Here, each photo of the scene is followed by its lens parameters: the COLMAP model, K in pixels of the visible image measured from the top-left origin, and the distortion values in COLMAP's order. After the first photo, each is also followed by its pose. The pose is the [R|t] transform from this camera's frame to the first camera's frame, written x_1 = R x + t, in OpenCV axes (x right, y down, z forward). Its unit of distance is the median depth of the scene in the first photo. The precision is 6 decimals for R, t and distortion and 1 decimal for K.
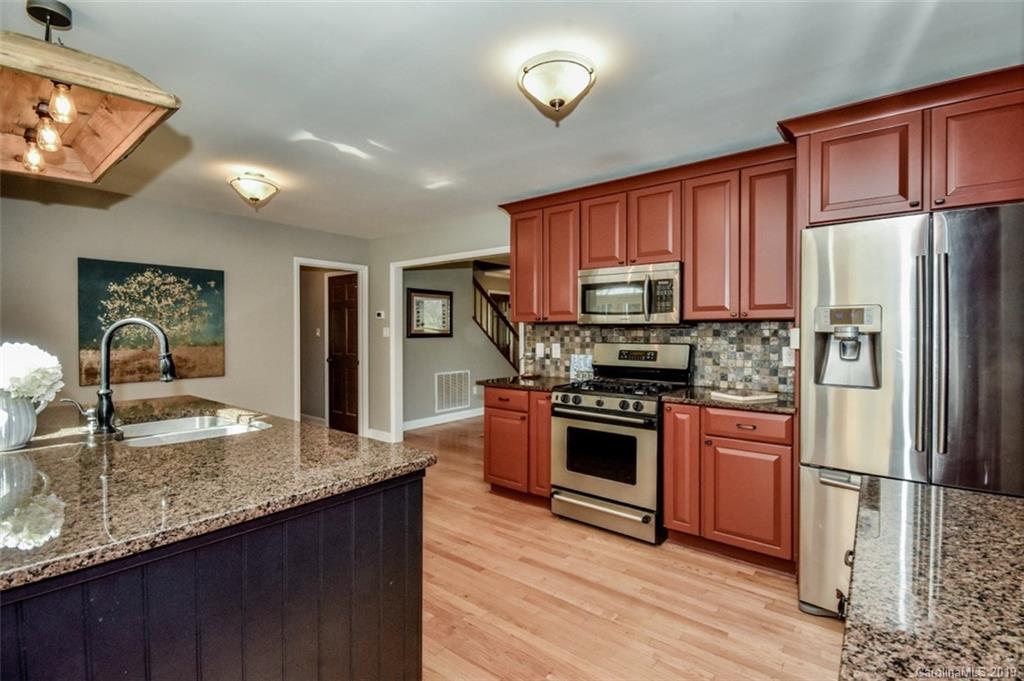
lens RADIAL K [[470.2, 0, 522.9], [0, 470.2, 336.5], [0, 0, 1]] dist [0.004805, -0.000788]
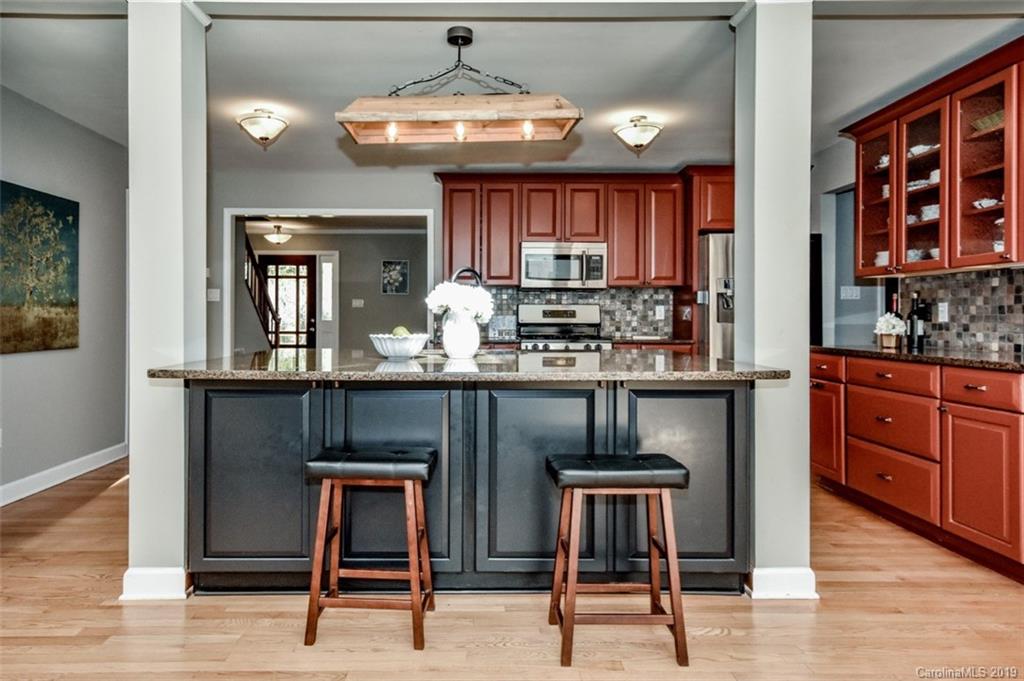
lens RADIAL K [[650.7, 0, 493.5], [0, 650.7, 316.6], [0, 0, 1]] dist [0.017977, 0.003058]
pose [[0.776485, -0.000047, 0.630136, -1.016972], [0.004479, 0.999975, -0.005445, 0.057785], [-0.630120, 0.007050, 0.776465, -0.237664]]
